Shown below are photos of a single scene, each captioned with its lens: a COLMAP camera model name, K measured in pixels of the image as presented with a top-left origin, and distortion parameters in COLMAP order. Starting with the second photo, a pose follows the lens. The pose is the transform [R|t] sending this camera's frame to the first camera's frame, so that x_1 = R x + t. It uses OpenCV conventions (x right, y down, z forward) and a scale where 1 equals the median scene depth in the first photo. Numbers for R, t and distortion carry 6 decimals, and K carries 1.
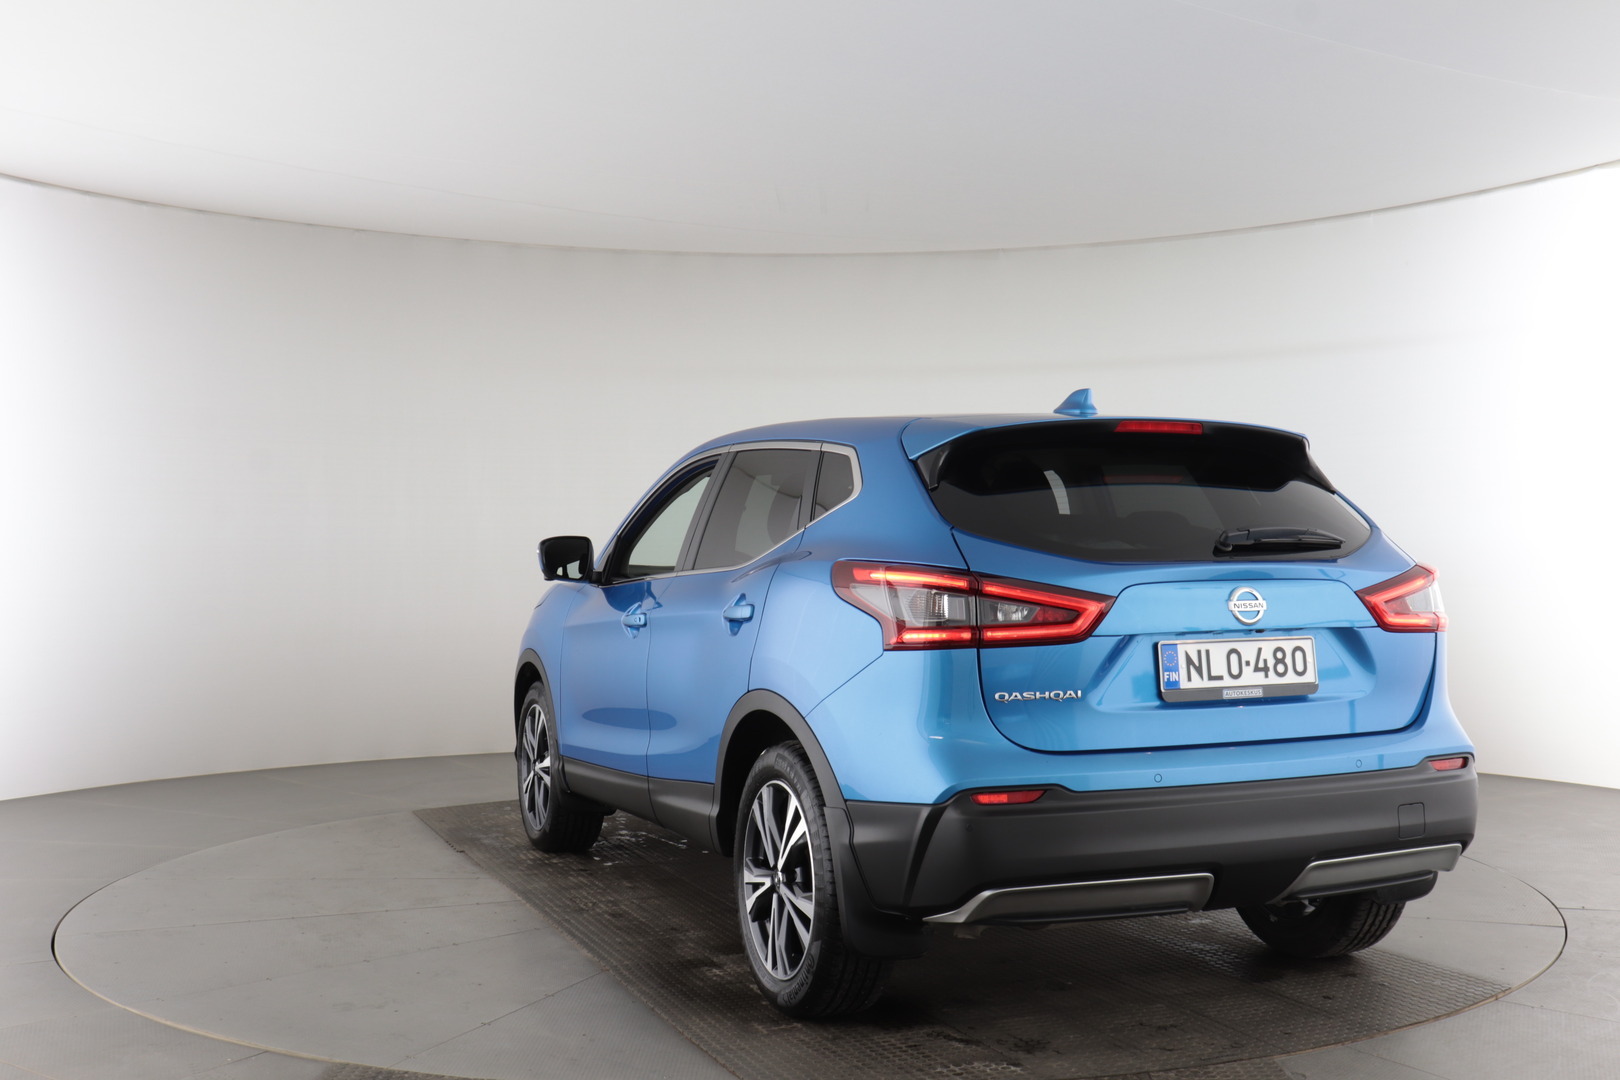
lens RADIAL K [[1720.9, 0, 814.1], [0, 1720.9, 557.9], [0, 0, 1]] dist [-0.095111, 0.027850]
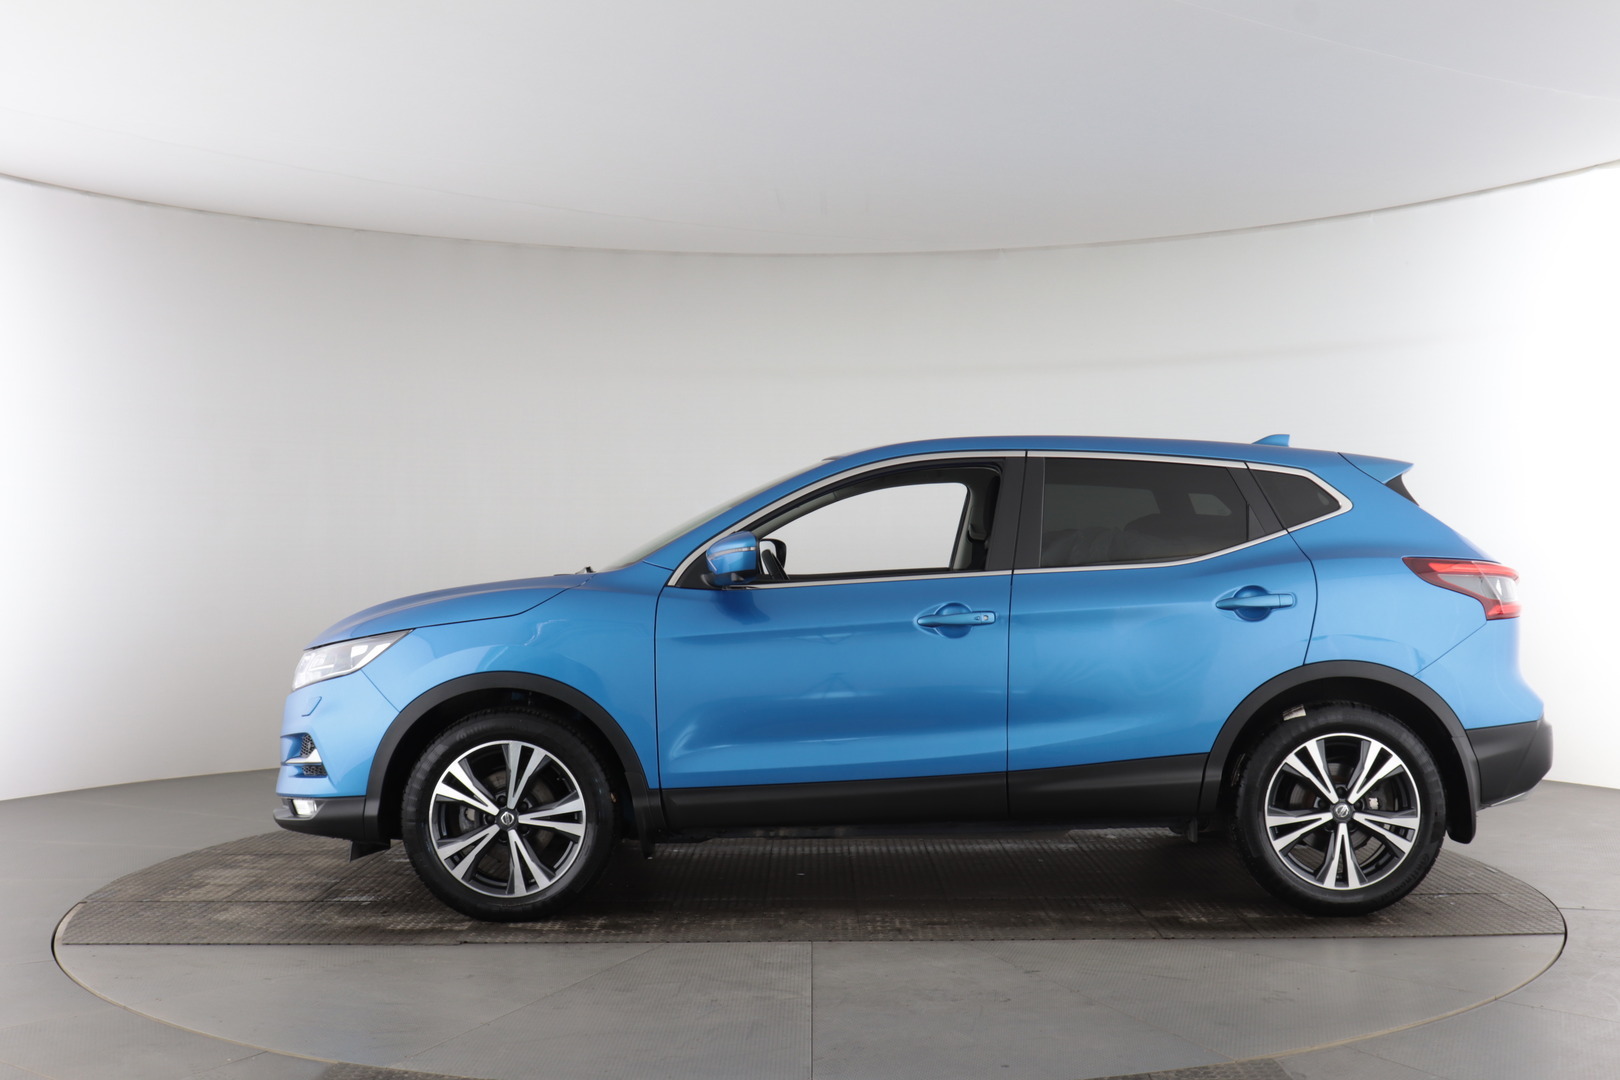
lens RADIAL K [[1720.9, 0, 814.1], [0, 1720.9, 557.9], [0, 0, 1]] dist [-0.095111, 0.027850]
pose [[0.381454, -0.002989, 0.924383, -1.277113], [0.001451, 0.999995, 0.002634, -0.001662], [-0.924387, 0.000337, 0.381456, 0.854644]]
